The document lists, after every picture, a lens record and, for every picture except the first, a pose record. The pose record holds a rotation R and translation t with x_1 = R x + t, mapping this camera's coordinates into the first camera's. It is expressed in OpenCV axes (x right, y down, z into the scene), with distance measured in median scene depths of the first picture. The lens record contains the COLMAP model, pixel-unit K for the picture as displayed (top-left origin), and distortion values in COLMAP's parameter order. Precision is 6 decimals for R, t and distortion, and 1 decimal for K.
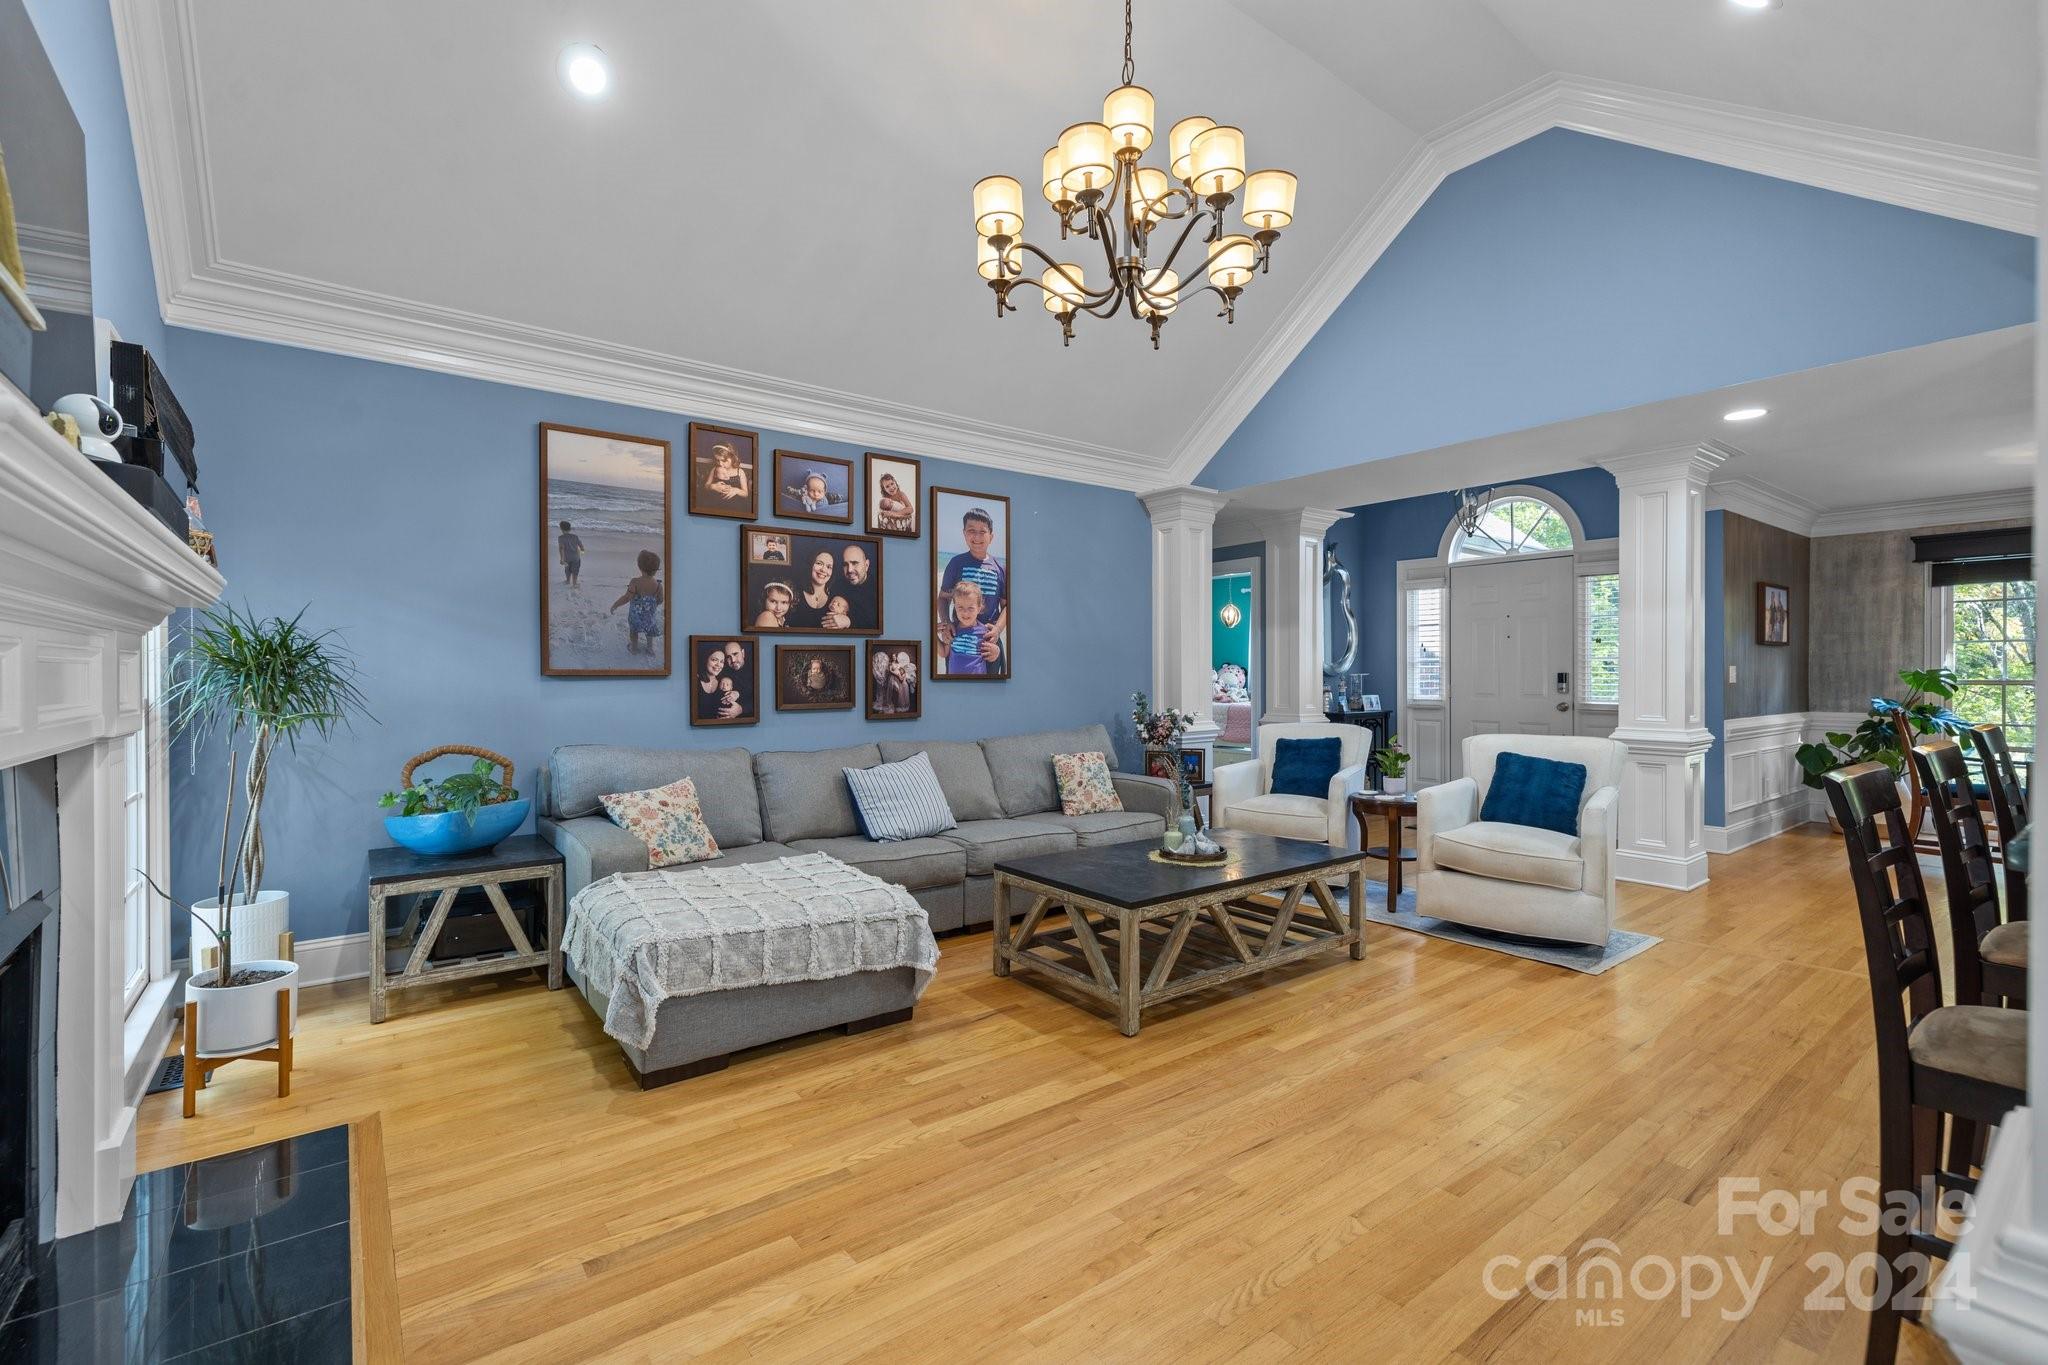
lens RADIAL K [[874.6, 0, 1005.6], [0, 874.6, 678.7], [0, 0, 1]] dist [-0.000080, 0.000076]
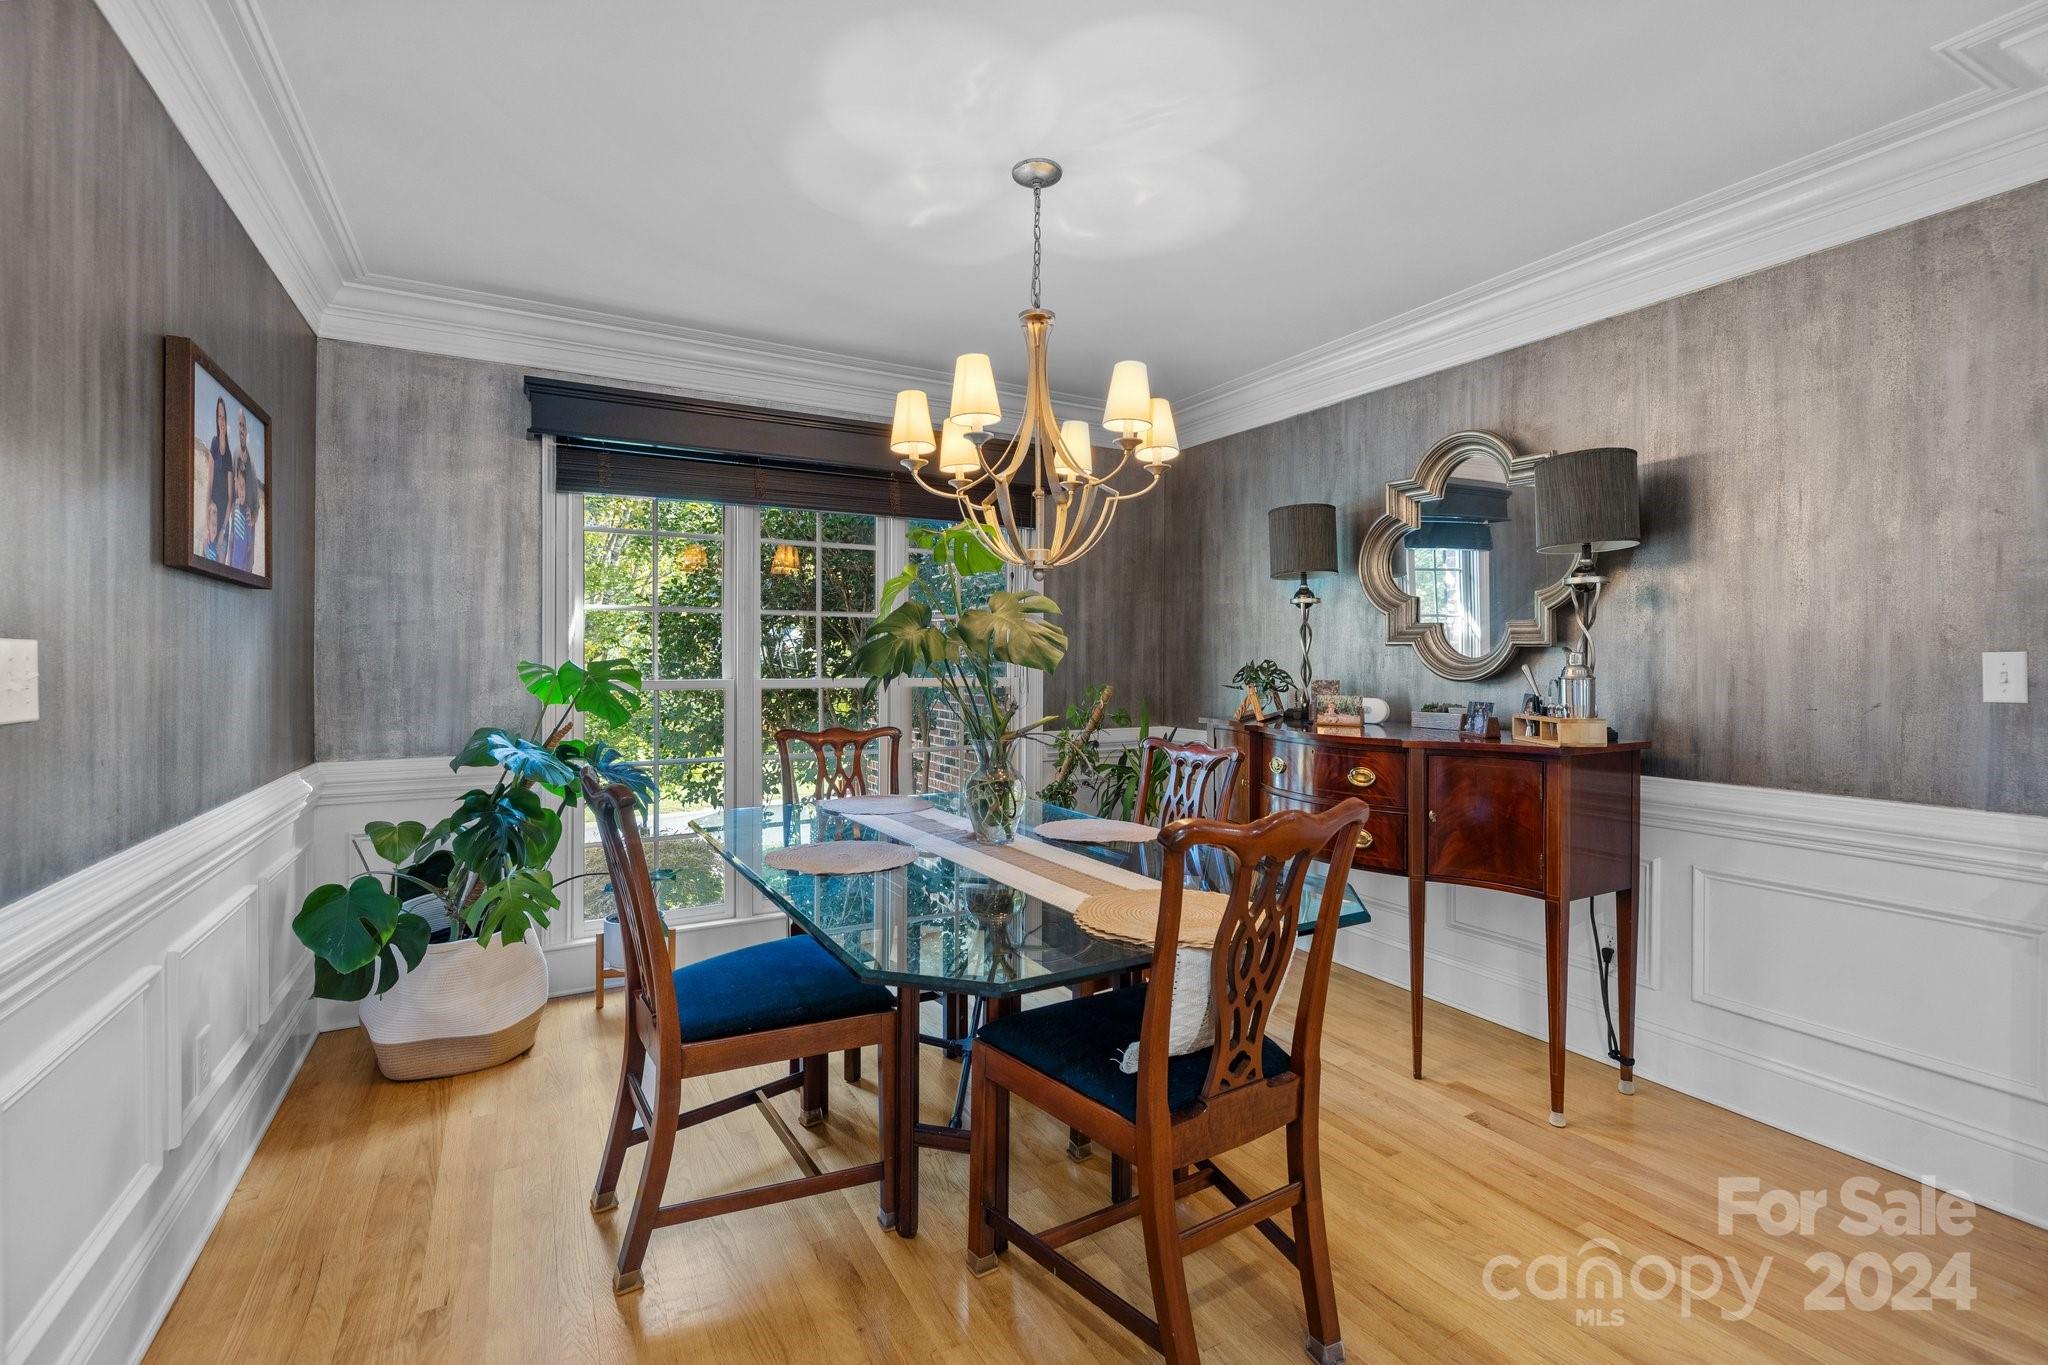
lens RADIAL K [[874.6, 0, 1019.1], [0, 874.6, 667.9], [0, 0, 1]] dist [-0.000080, 0.000076]
pose [[0.119849, 0.002069, 0.992790, 0.576142], [0.001747, 0.999996, -0.002295, -0.004843], [-0.992791, 0.002009, 0.119845, 0.651031]]
